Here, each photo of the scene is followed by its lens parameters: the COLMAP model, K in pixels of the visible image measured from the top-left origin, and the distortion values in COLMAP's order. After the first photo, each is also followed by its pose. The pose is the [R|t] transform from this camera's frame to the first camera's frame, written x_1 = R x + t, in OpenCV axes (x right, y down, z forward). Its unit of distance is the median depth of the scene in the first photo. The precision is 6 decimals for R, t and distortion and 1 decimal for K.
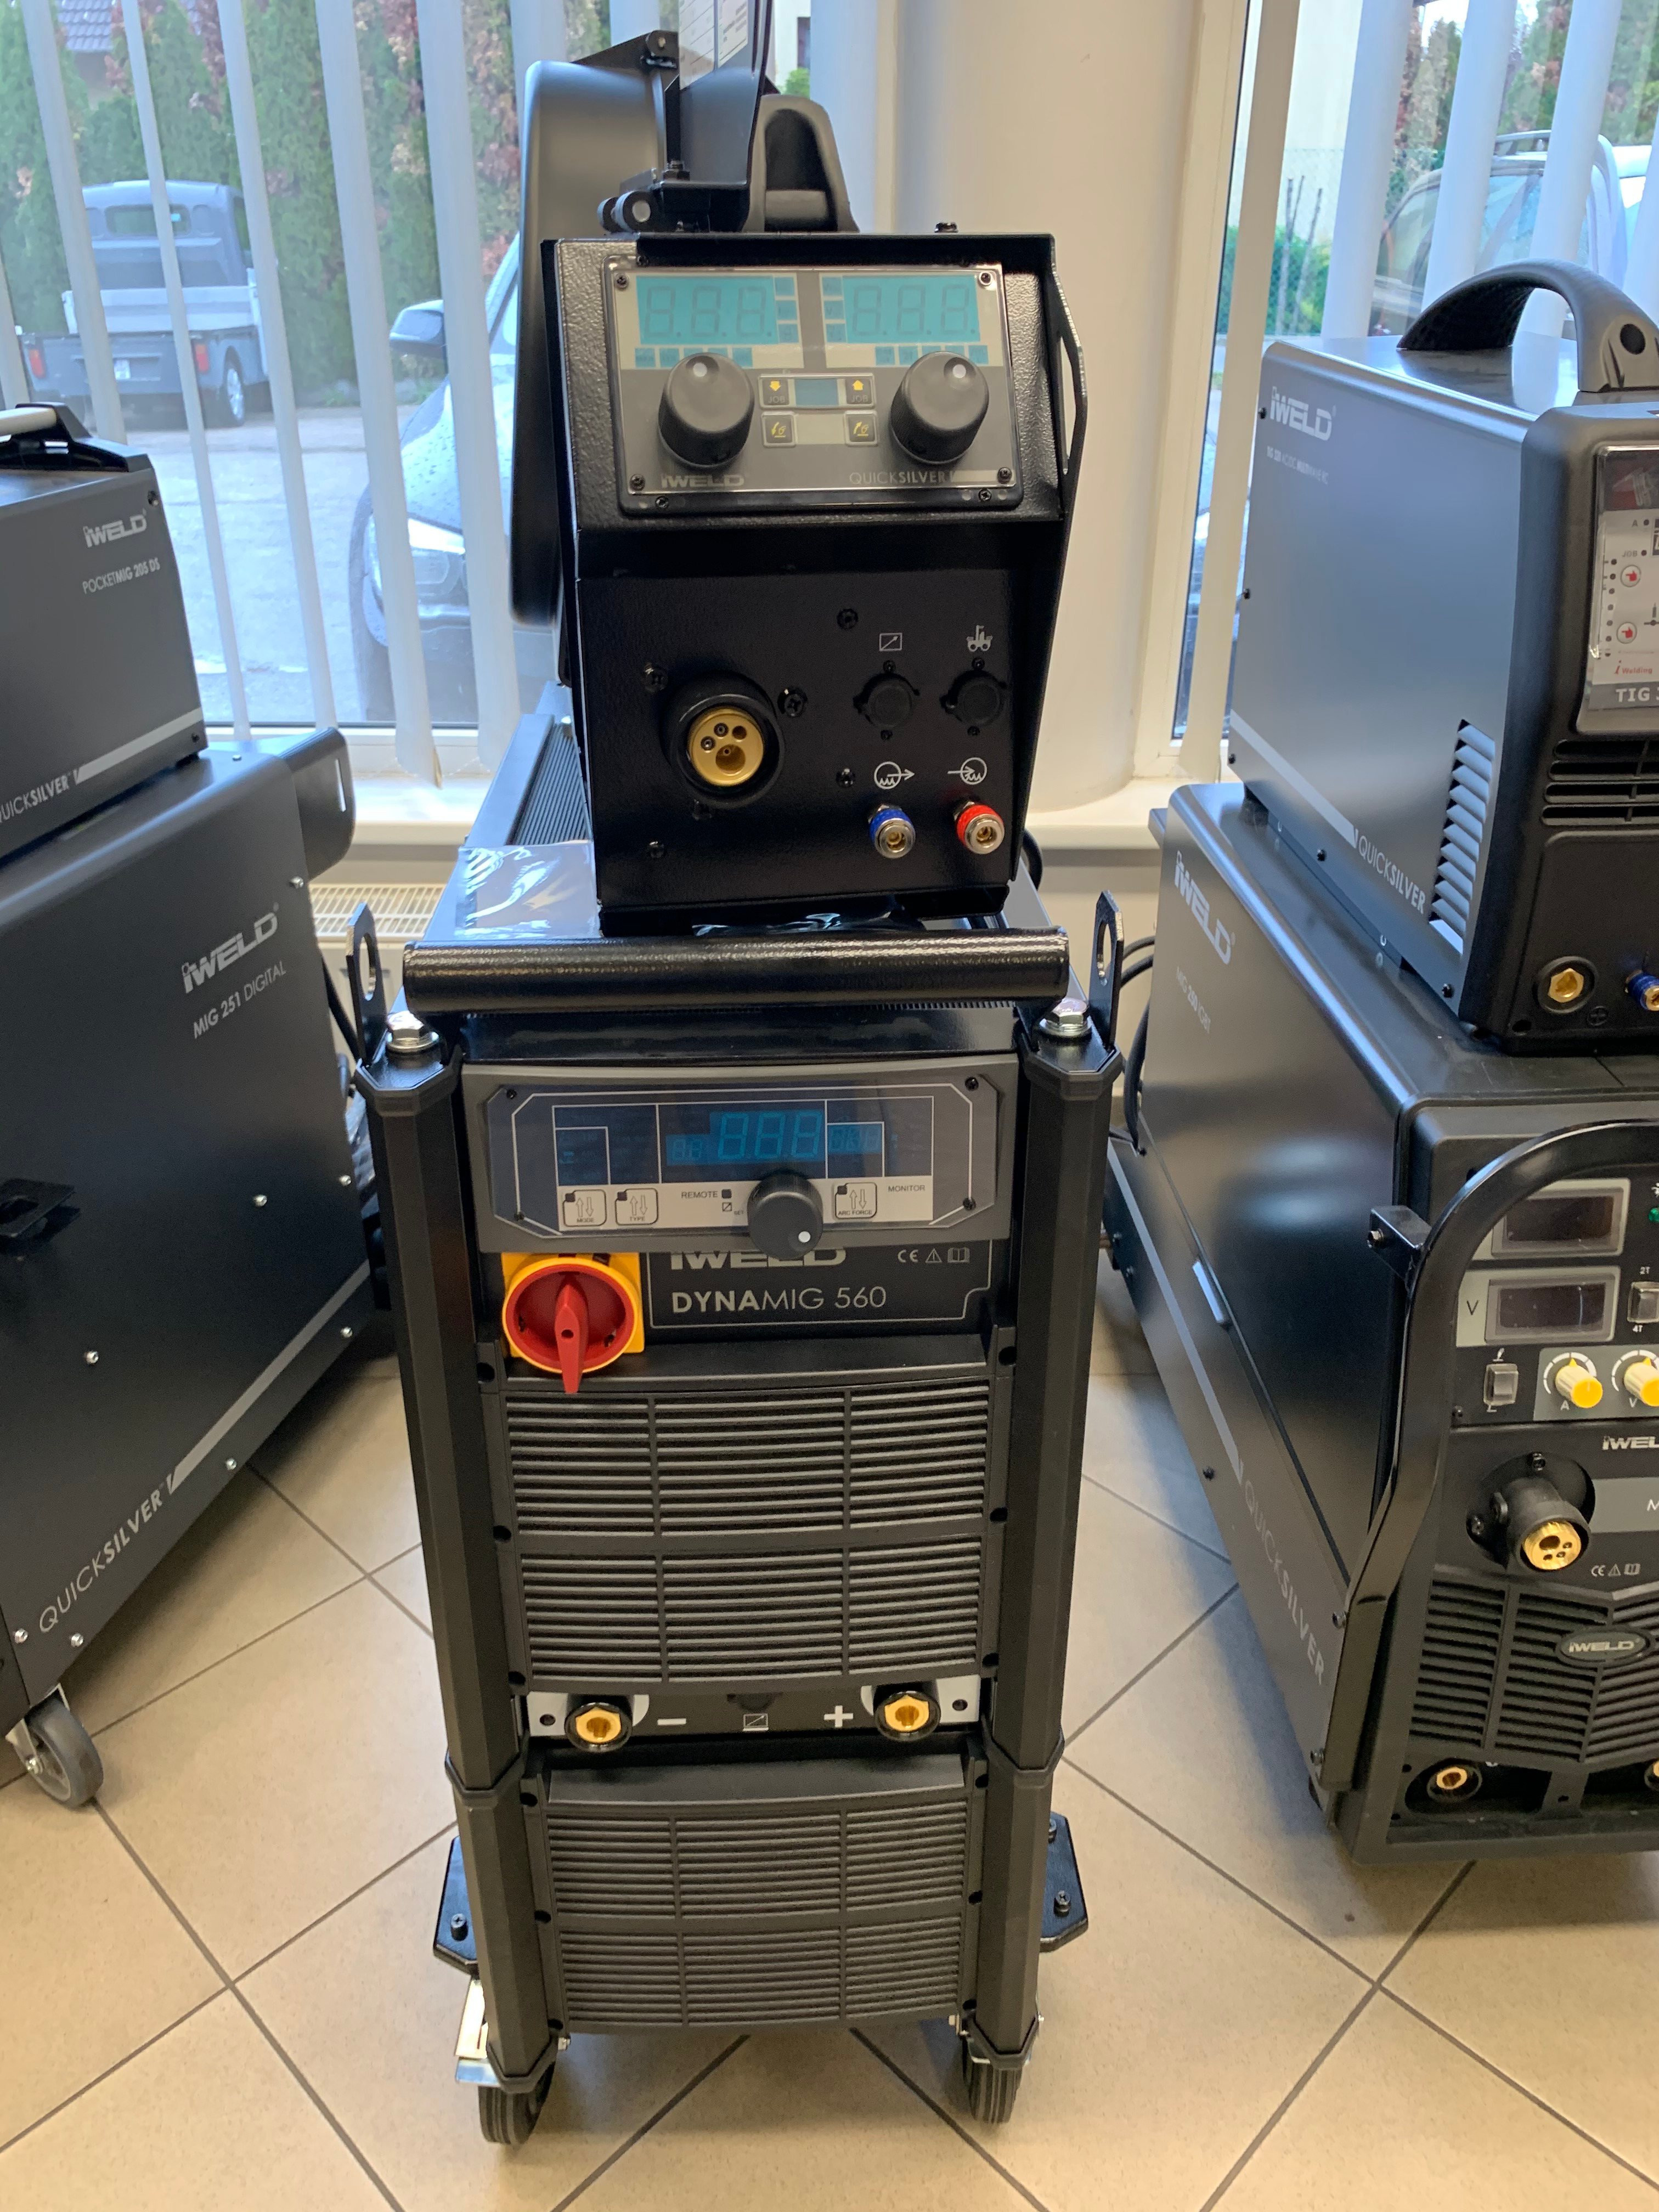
lens RADIAL K [[1775.1, 0, 829.5], [0, 1775.1, 1106.0], [0, 0, 1]] dist [0.111346, -0.259822]
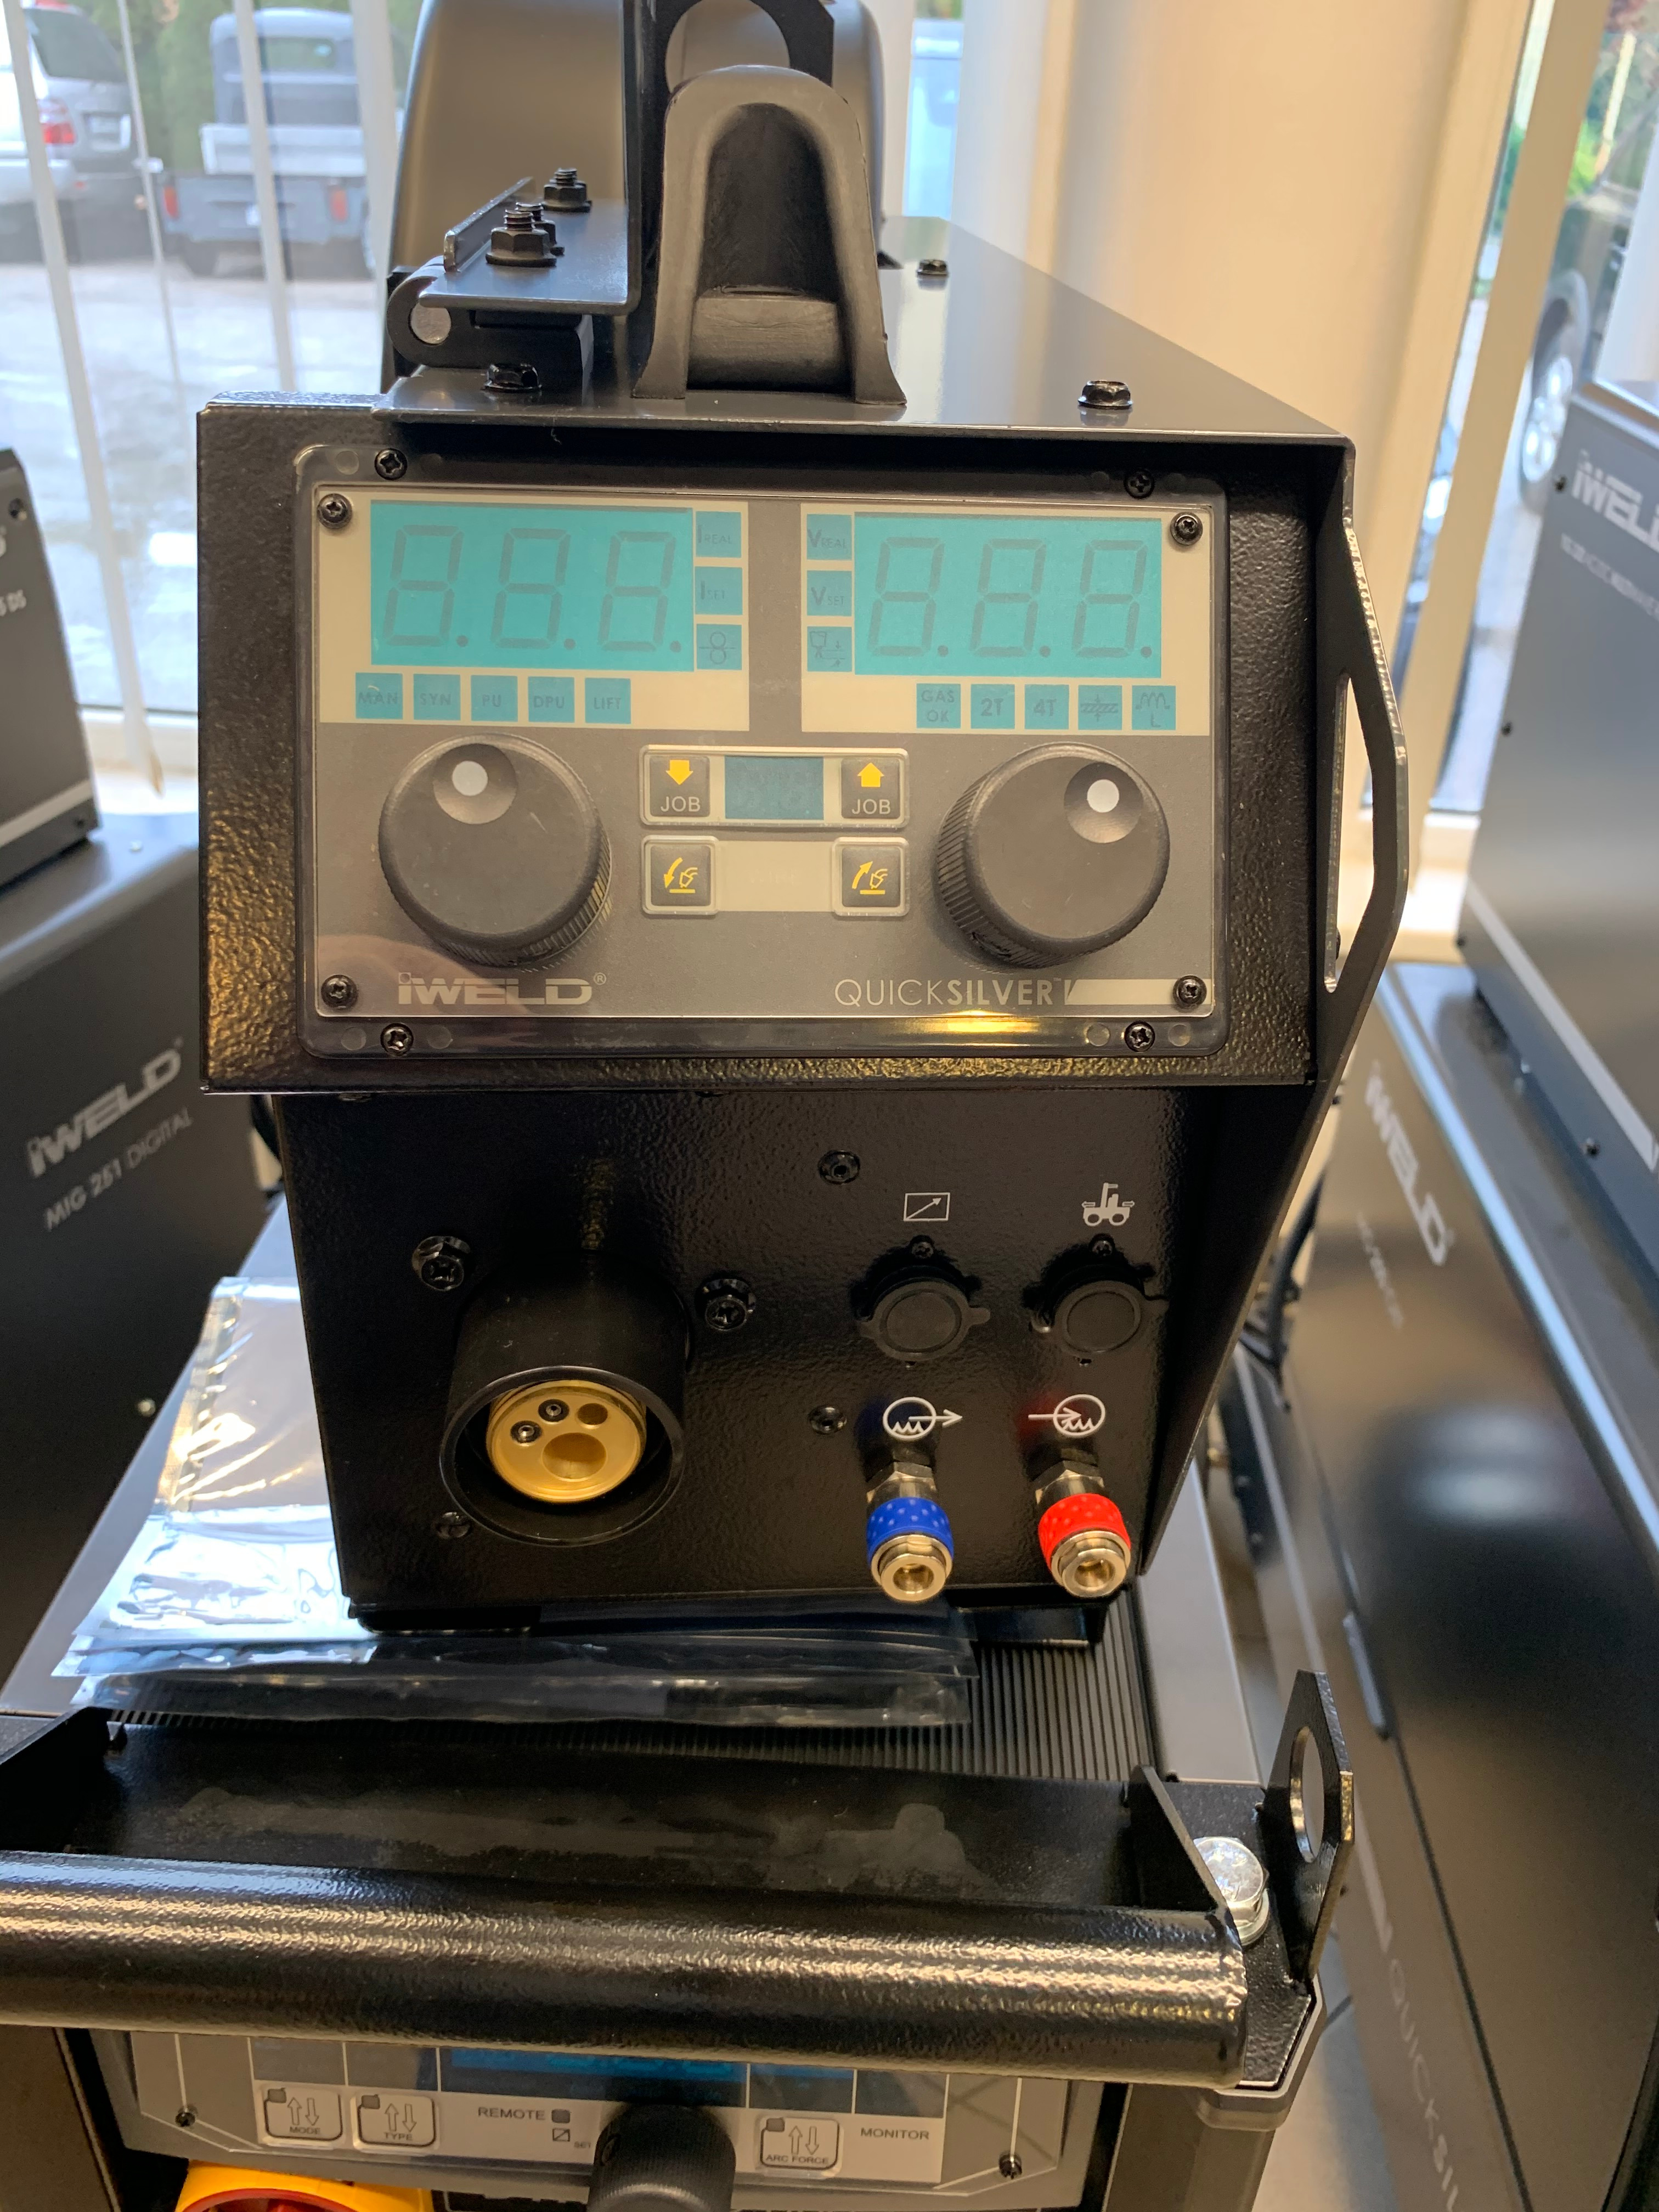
lens RADIAL K [[1759.9, 0, 829.5], [0, 1759.9, 1106.0], [0, 0, 1]] dist [0.090520, -0.189834]
pose [[0.995458, 0.075278, -0.058276, 0.036604], [-0.071071, 0.994929, 0.071176, -0.347248], [0.063339, -0.066711, 0.995760, 0.559159]]
